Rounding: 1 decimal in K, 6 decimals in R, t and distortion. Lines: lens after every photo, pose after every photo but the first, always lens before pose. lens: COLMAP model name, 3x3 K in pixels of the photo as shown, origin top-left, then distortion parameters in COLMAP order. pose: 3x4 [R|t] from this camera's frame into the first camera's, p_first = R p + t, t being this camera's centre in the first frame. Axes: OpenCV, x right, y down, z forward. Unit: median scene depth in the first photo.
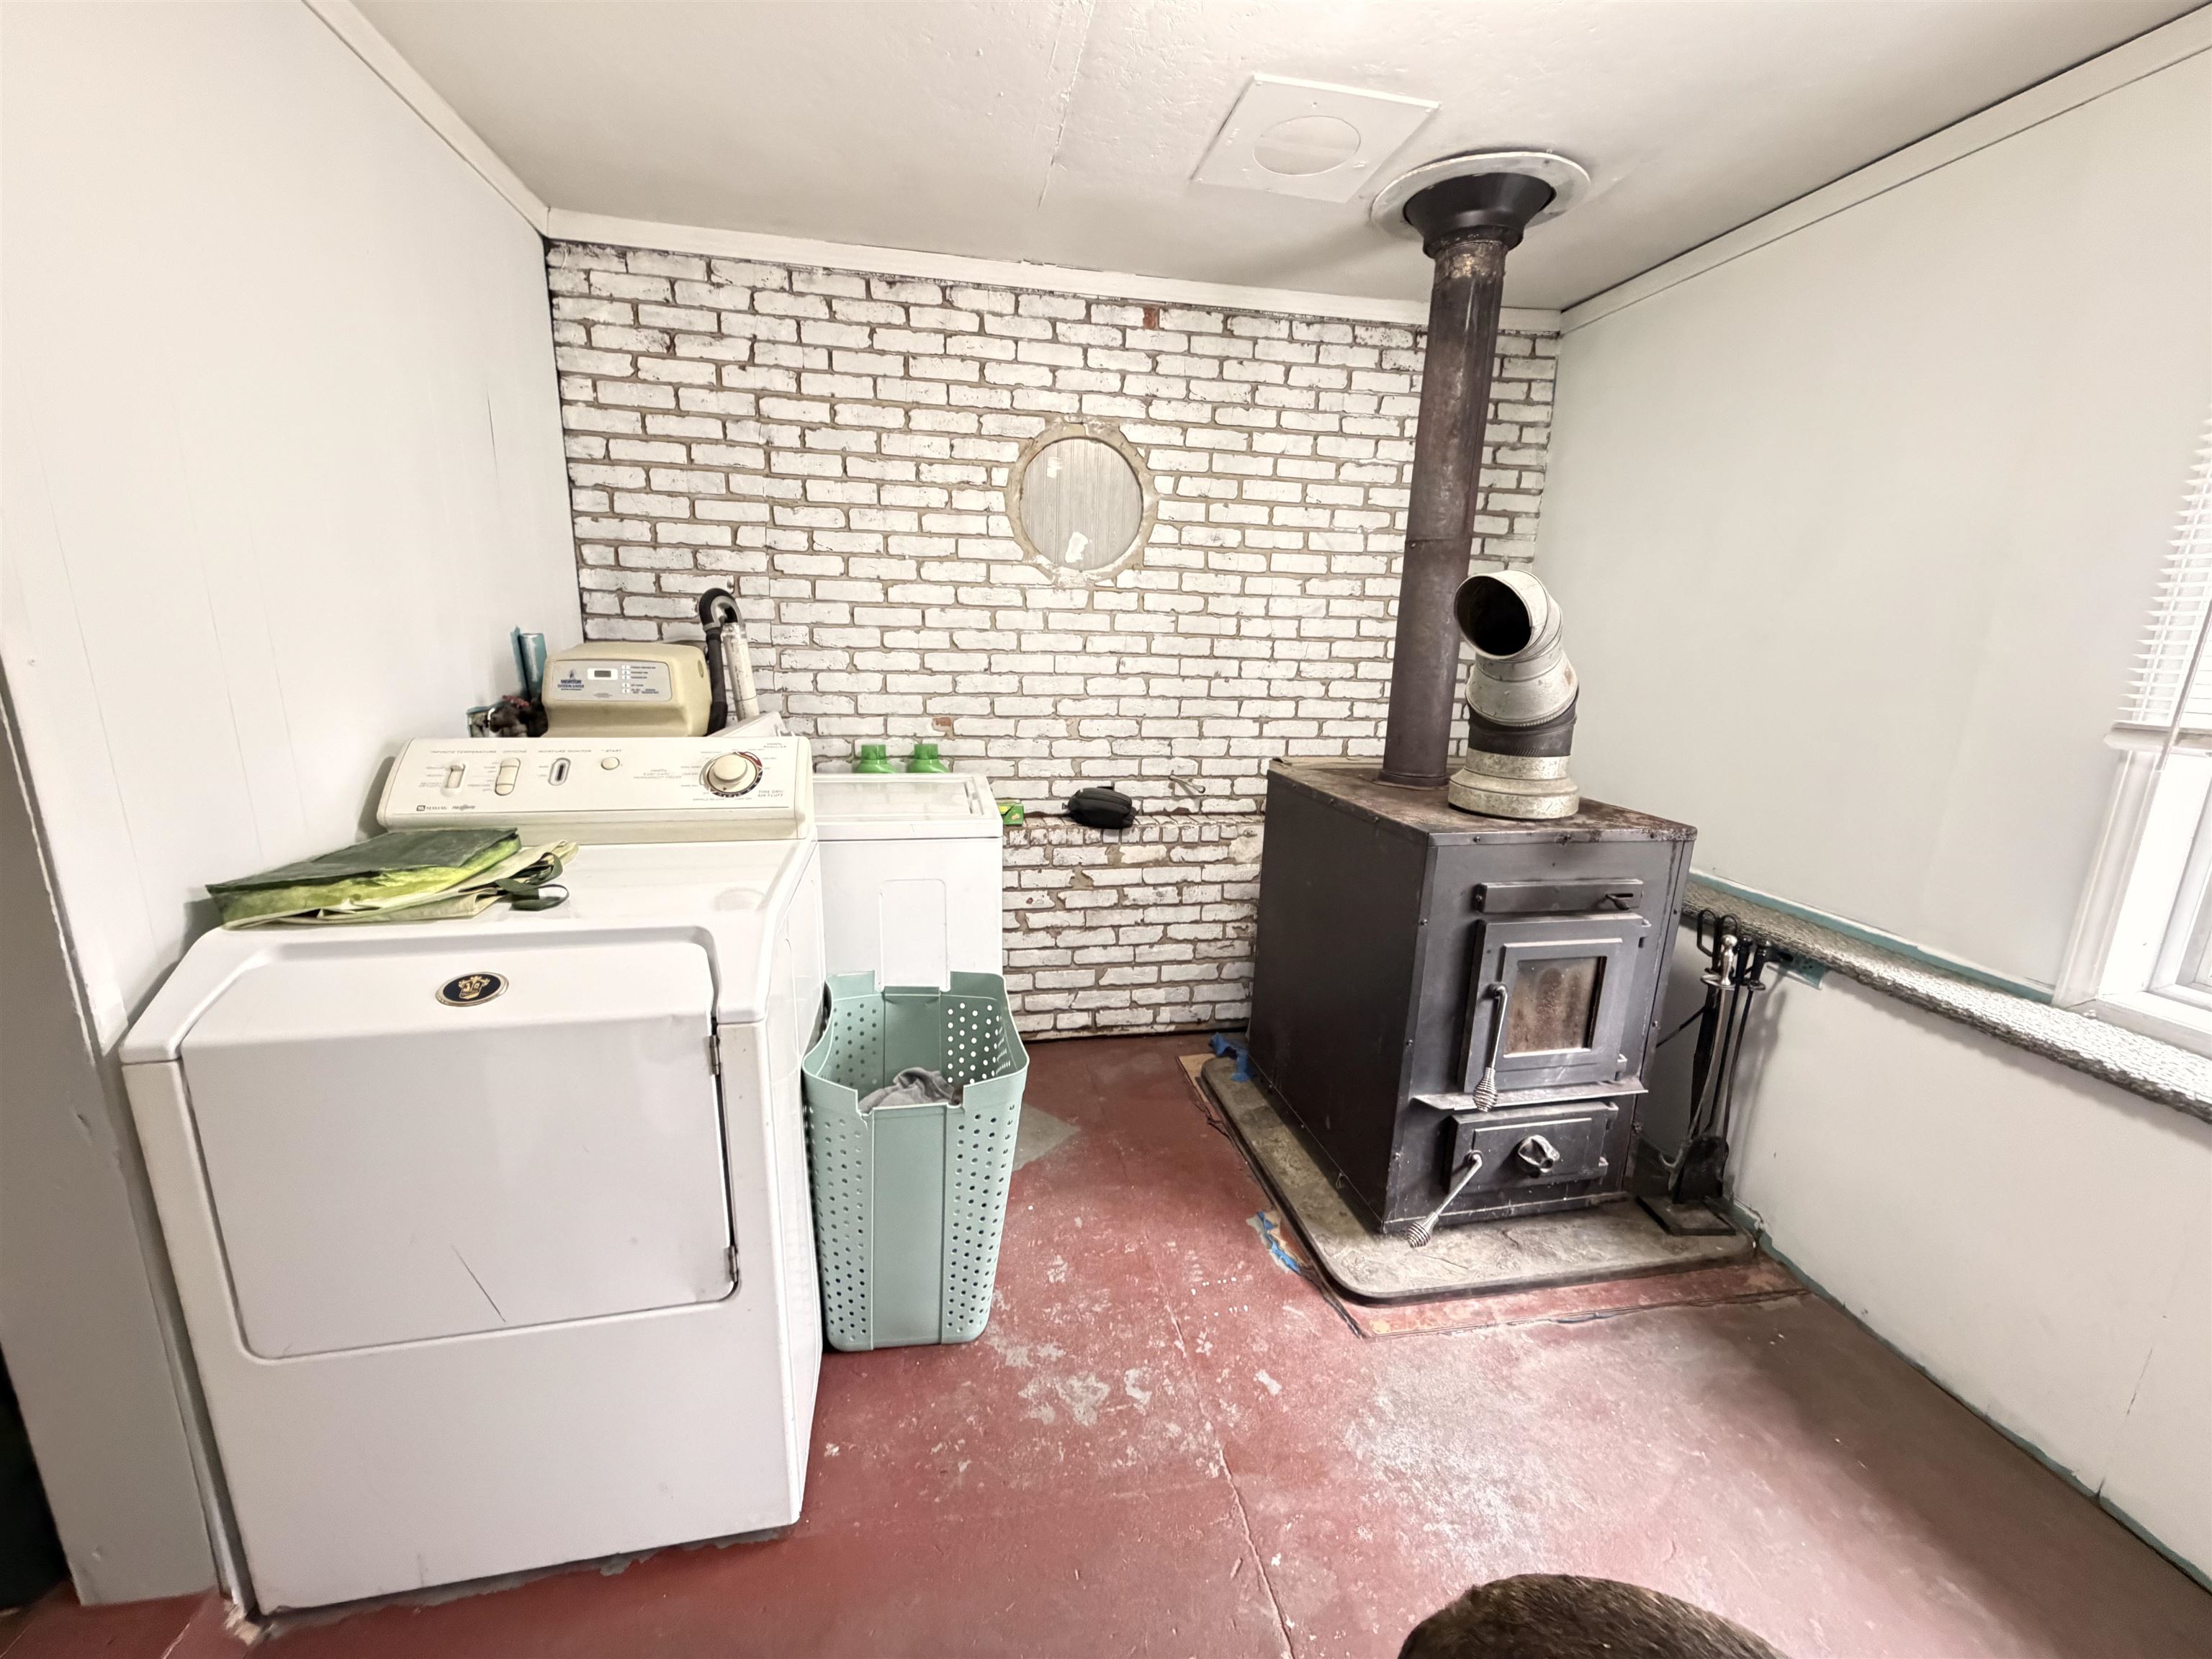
lens RADIAL K [[880.2, 0, 1094.1], [0, 880.2, 829.5], [0, 0, 1]] dist [0.000718, -0.000241]
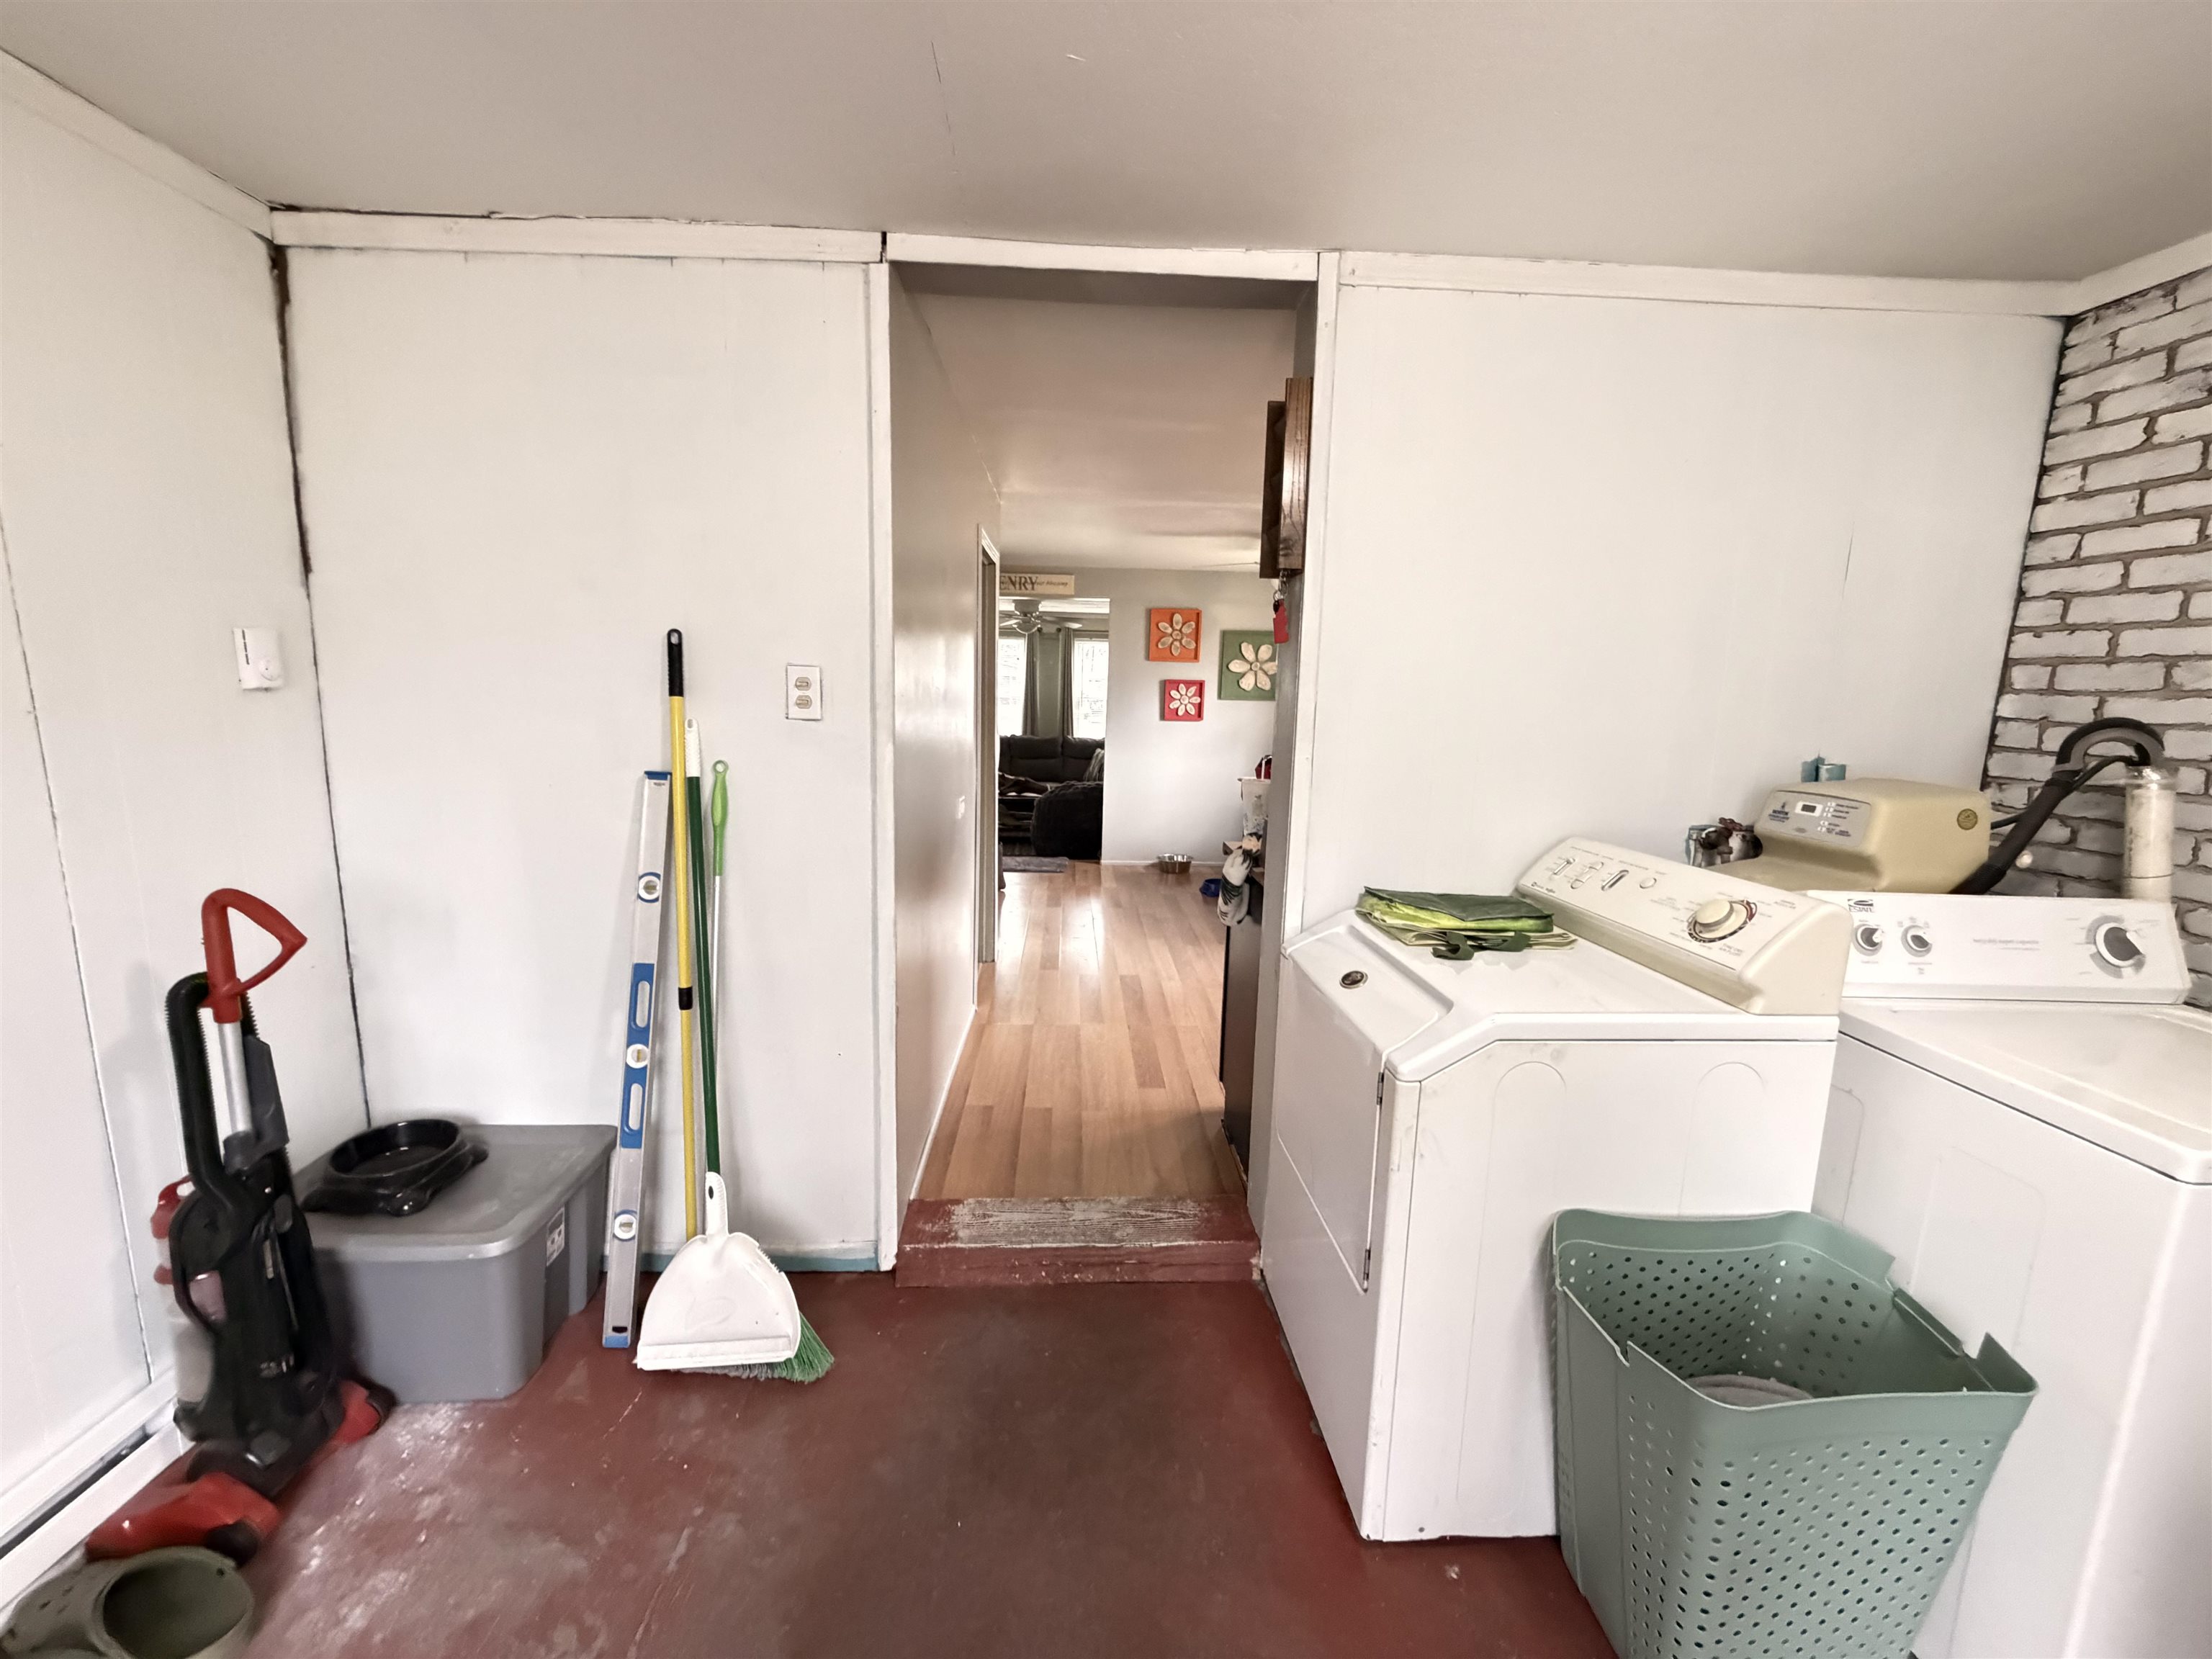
lens RADIAL K [[880.2, 0, 1101.8], [0, 880.2, 831.4], [0, 0, 1]] dist [0.000718, -0.000241]
pose [[-0.136050, 0.128708, -0.982306, 0.499739], [-0.251214, 0.954637, 0.159876, -0.120269], [0.958322, 0.268520, -0.097545, 0.393660]]
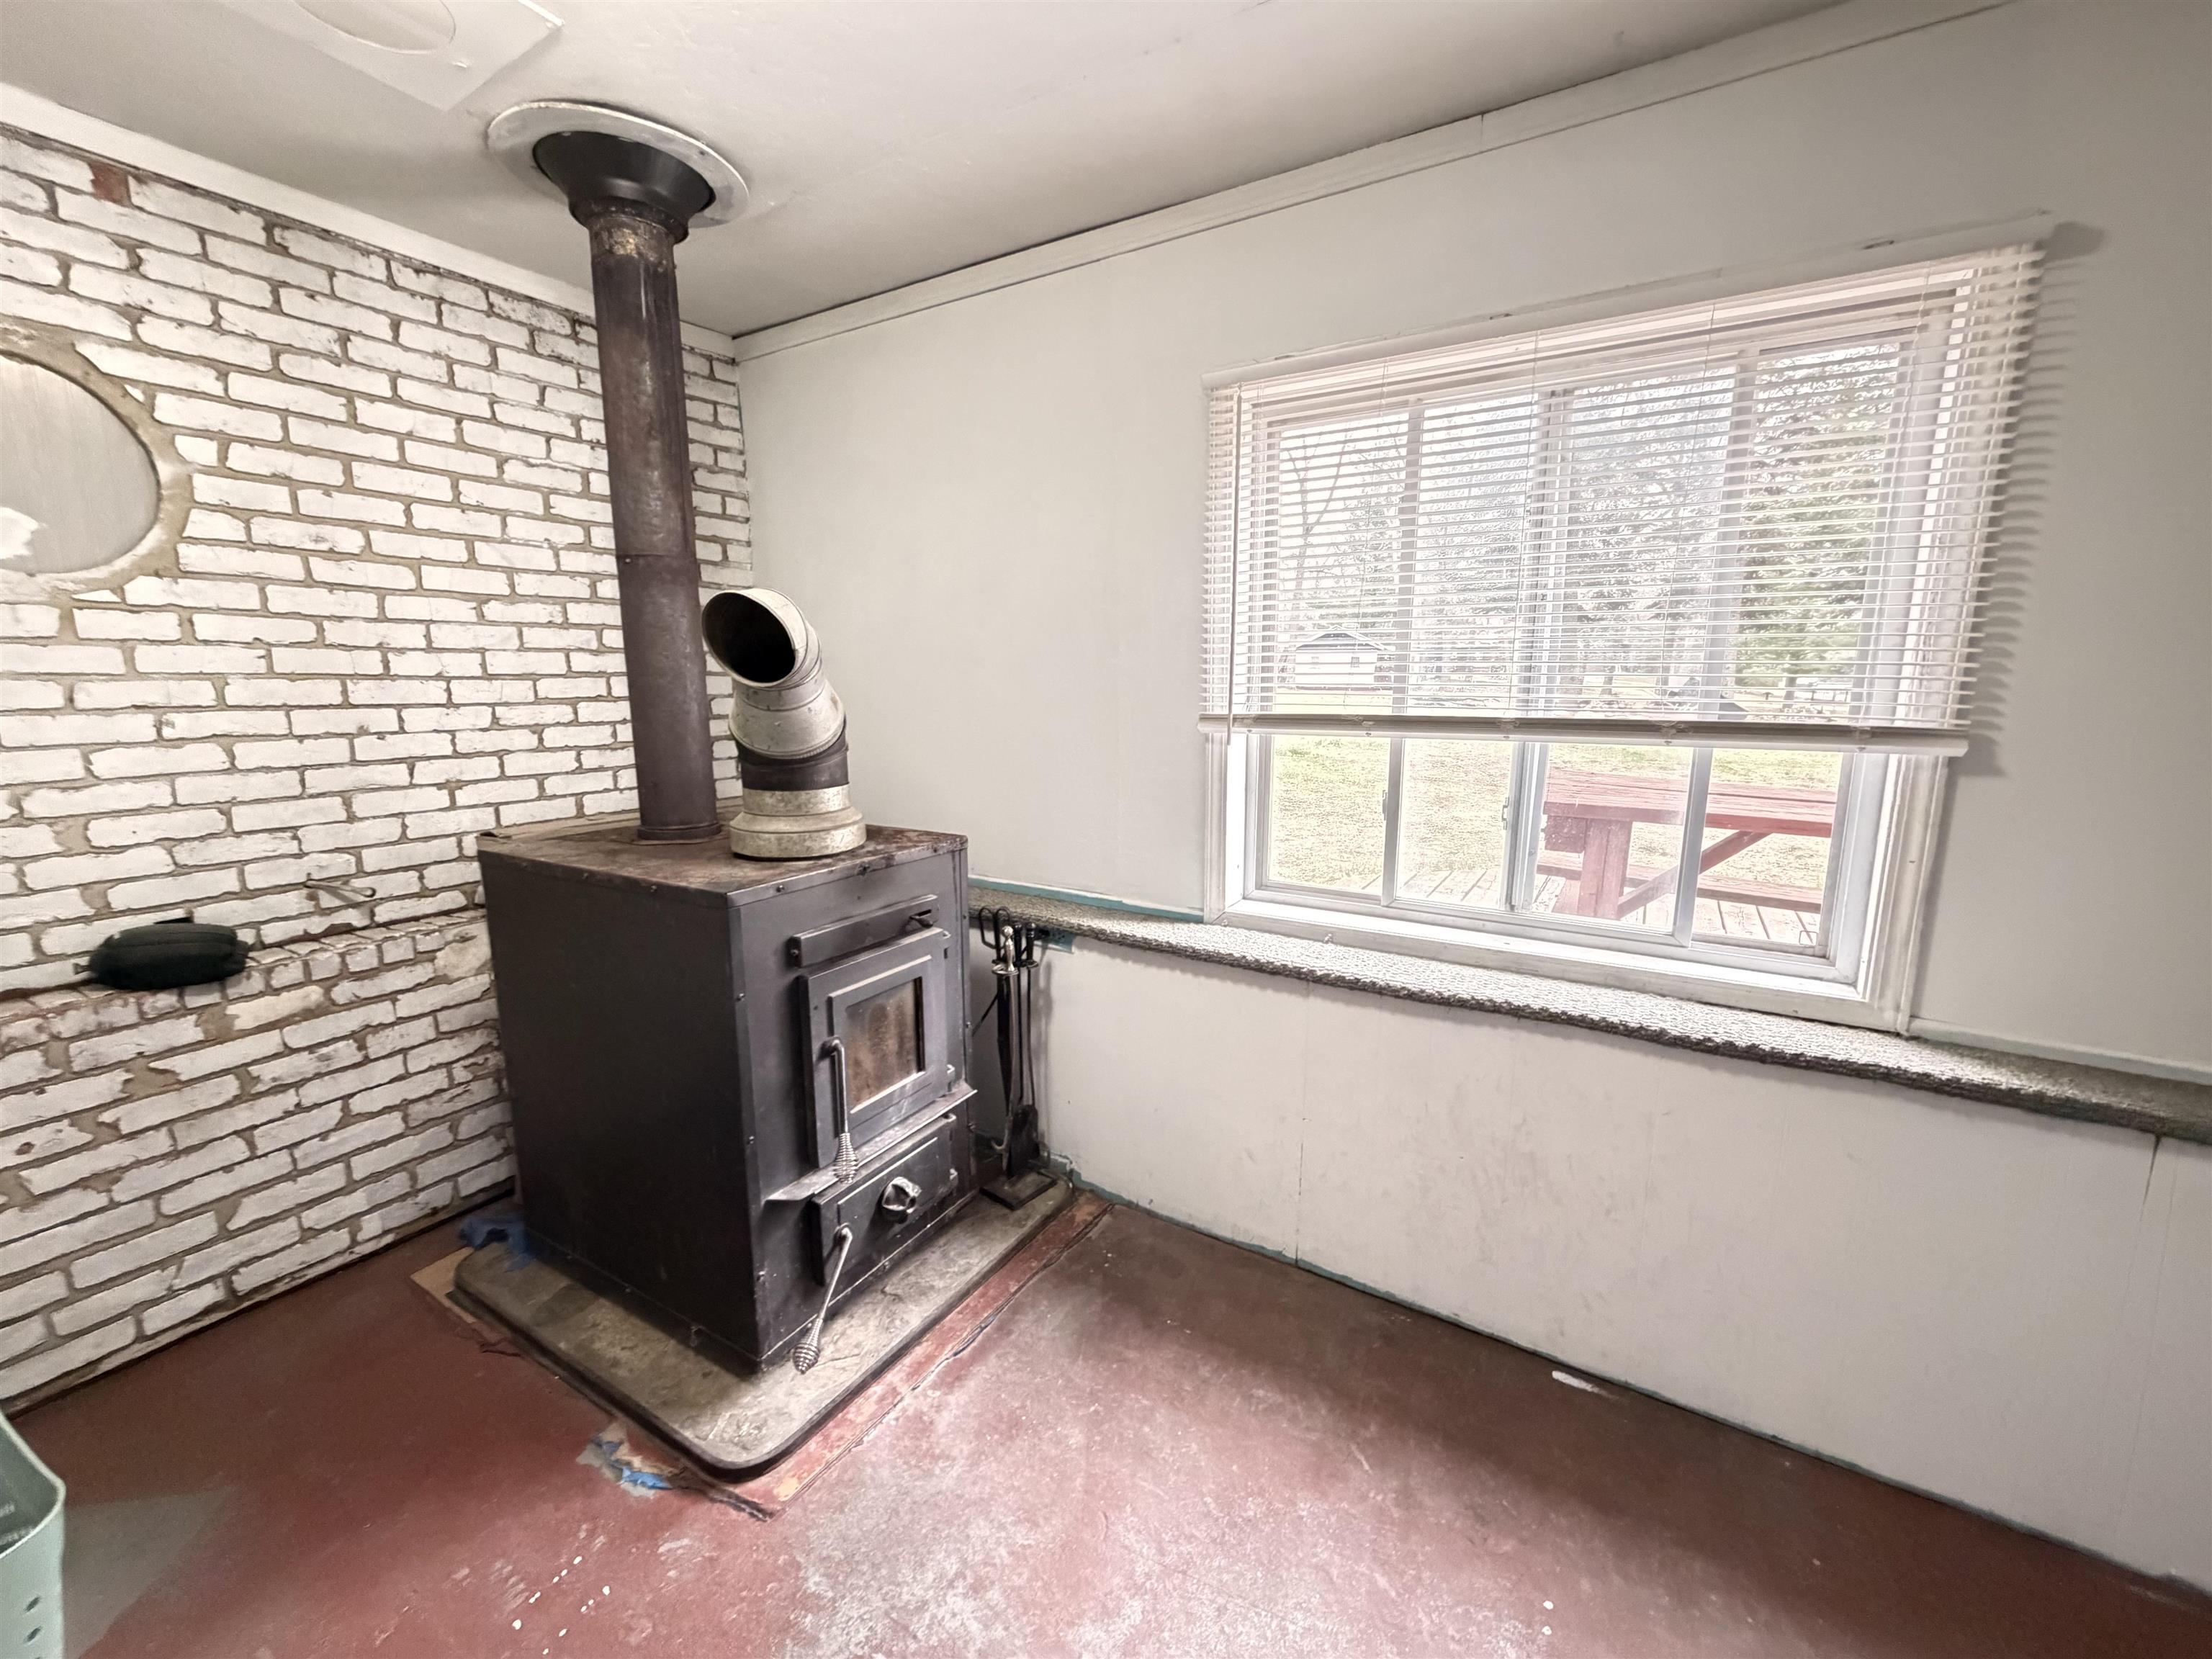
lens RADIAL K [[880.2, 0, 1097.7], [0, 880.2, 826.6], [0, 0, 1]] dist [0.000718, -0.000241]
pose [[0.669482, -0.152361, 0.727035, 0.008669], [0.186702, 0.981834, 0.033836, -0.012842], [-0.718983, 0.113086, 0.685766, 0.096626]]
